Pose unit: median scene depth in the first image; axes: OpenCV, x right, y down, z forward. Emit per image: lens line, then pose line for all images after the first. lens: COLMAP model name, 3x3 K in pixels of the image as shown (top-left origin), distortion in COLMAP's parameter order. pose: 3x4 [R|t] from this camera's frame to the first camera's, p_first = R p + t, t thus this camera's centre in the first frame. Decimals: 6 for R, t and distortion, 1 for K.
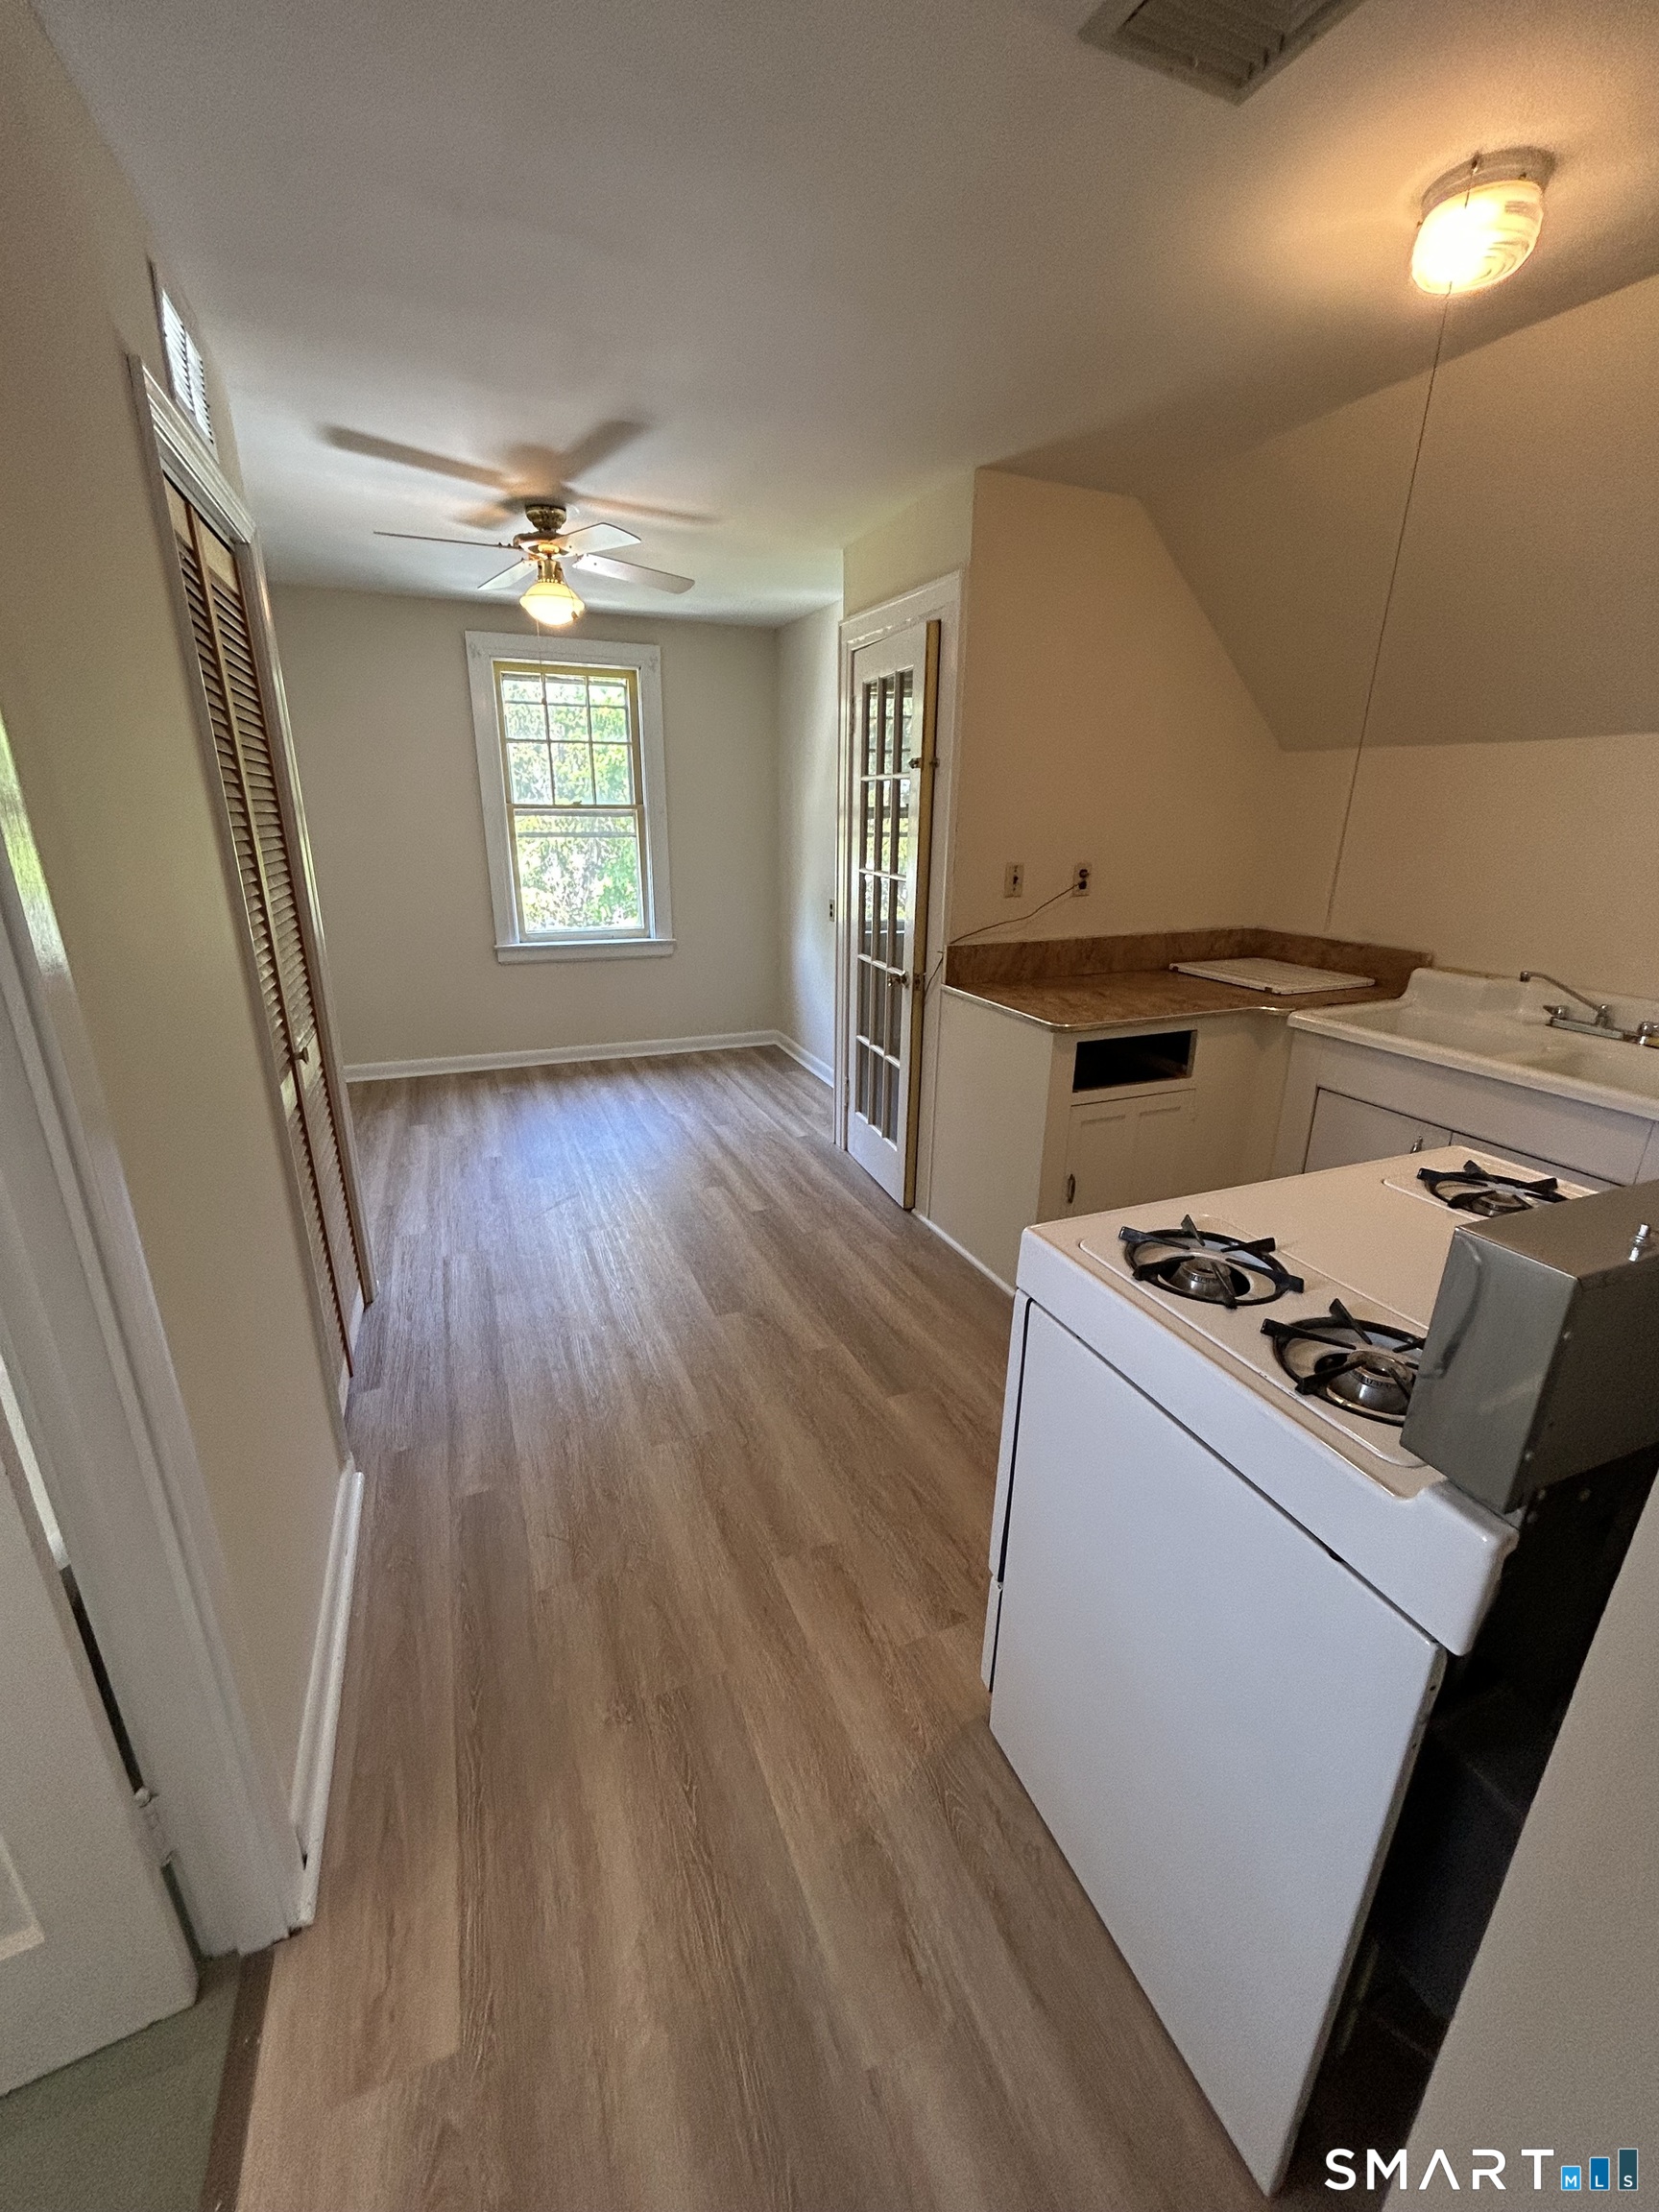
lens RADIAL K [[894.8, 0, 829.5], [0, 894.8, 1106.0], [0, 0, 1]] dist [0.002413, 0.000499]
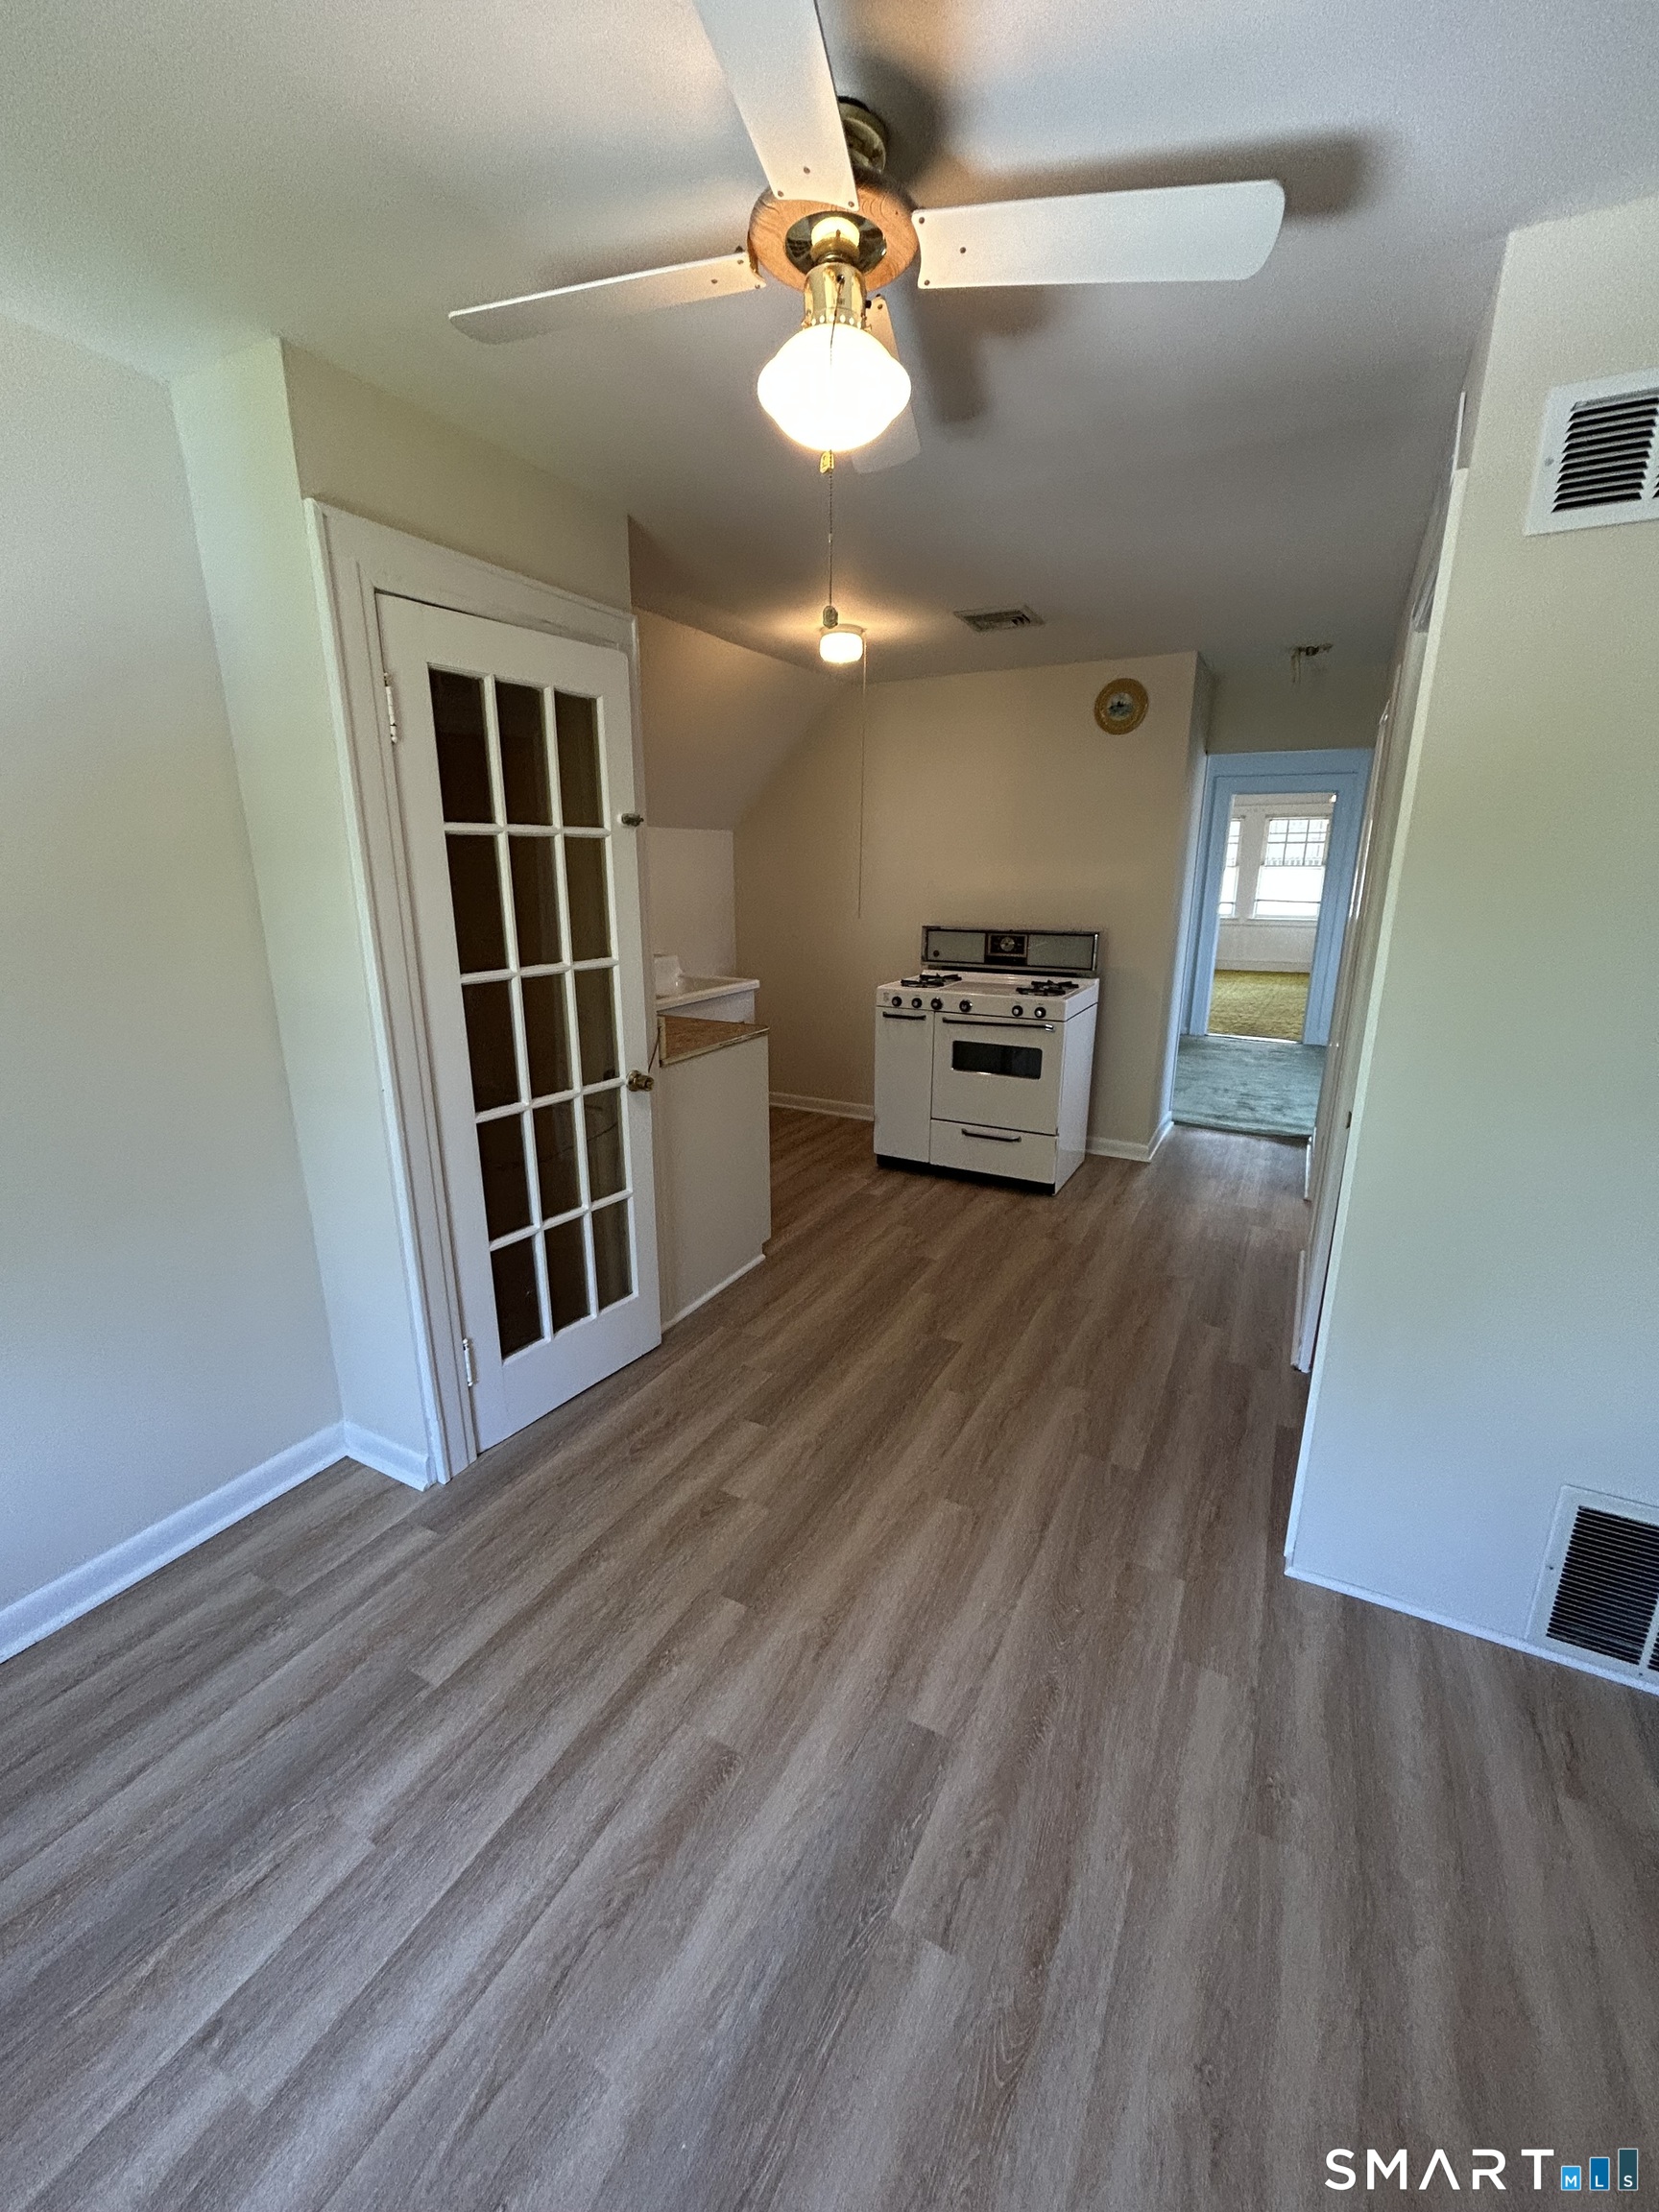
lens RADIAL K [[894.8, 0, 829.5], [0, 894.8, 1106.0], [0, 0, 1]] dist [0.002413, 0.000499]
pose [[-0.634720, -0.217708, 0.741440, -0.423858], [0.234566, 0.859938, 0.453306, -0.296813], [-0.736281, 0.461639, -0.494753, 0.850104]]
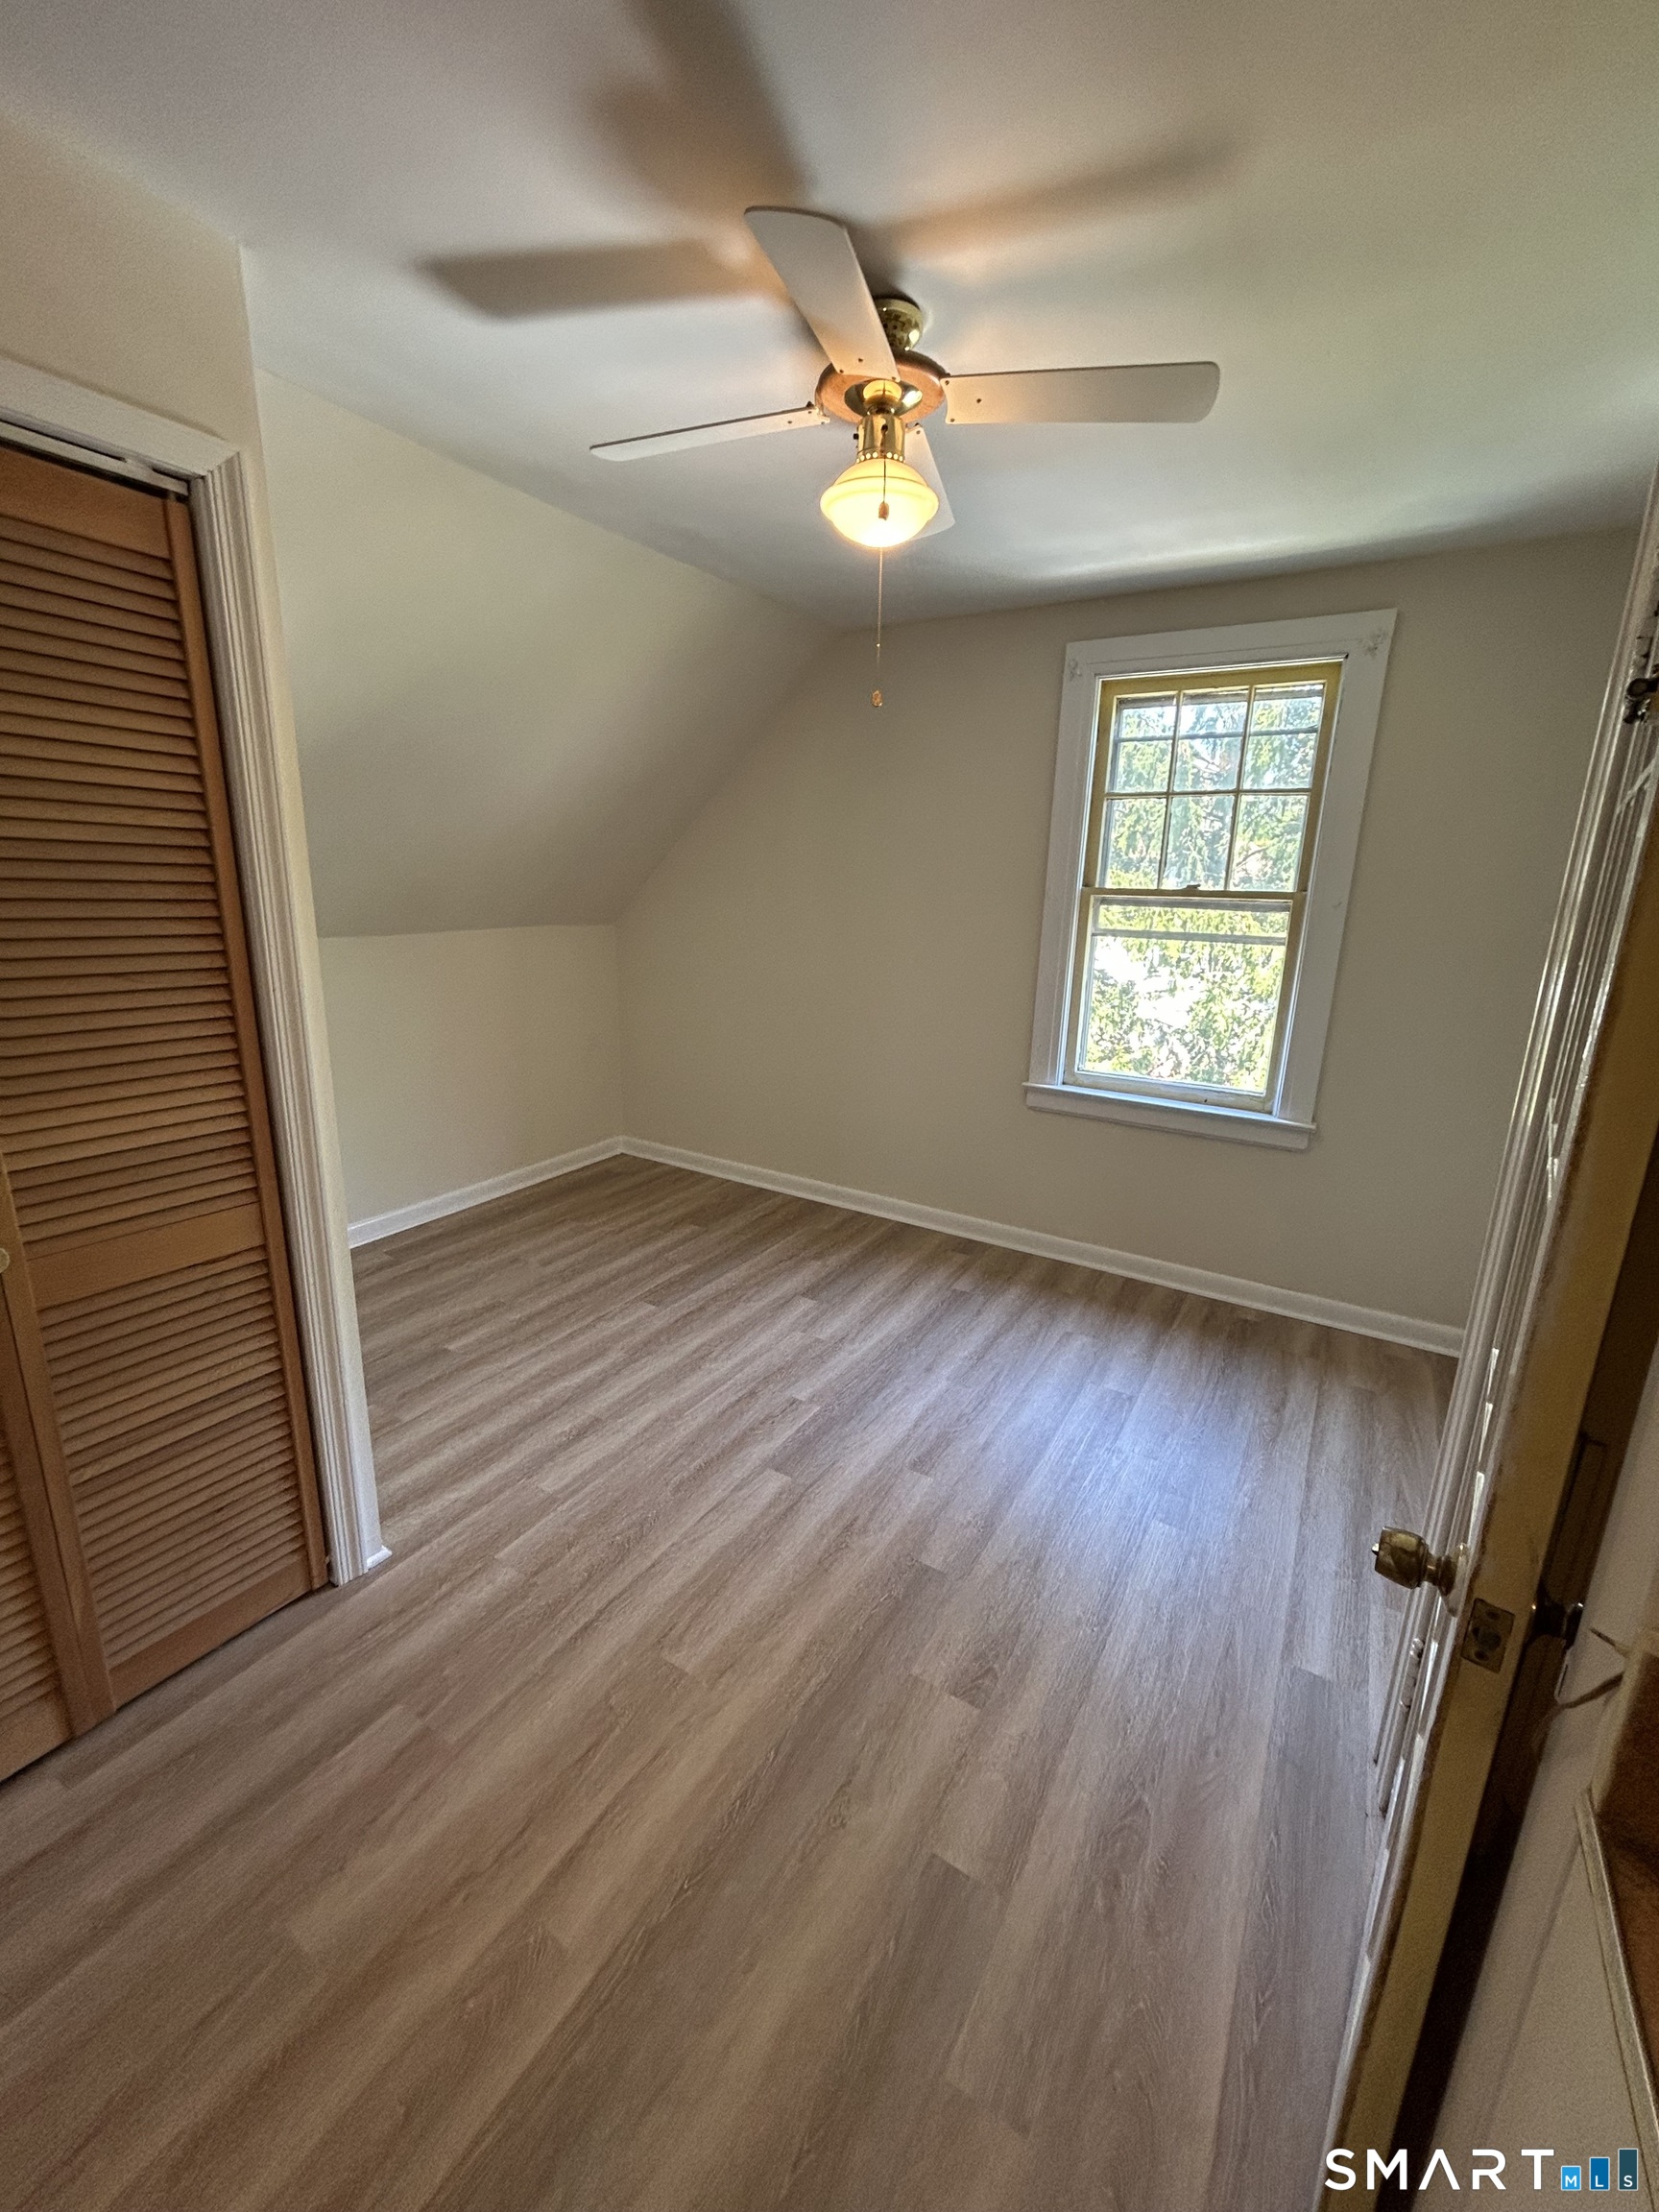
lens RADIAL K [[894.8, 0, 829.5], [0, 894.8, 1106.0], [0, 0, 1]] dist [0.002413, 0.000499]
pose [[0.587009, 0.204536, -0.783317, 0.095361], [-0.274771, 0.960462, 0.044881, -0.153442], [0.761525, 0.188887, 0.620001, 0.456670]]
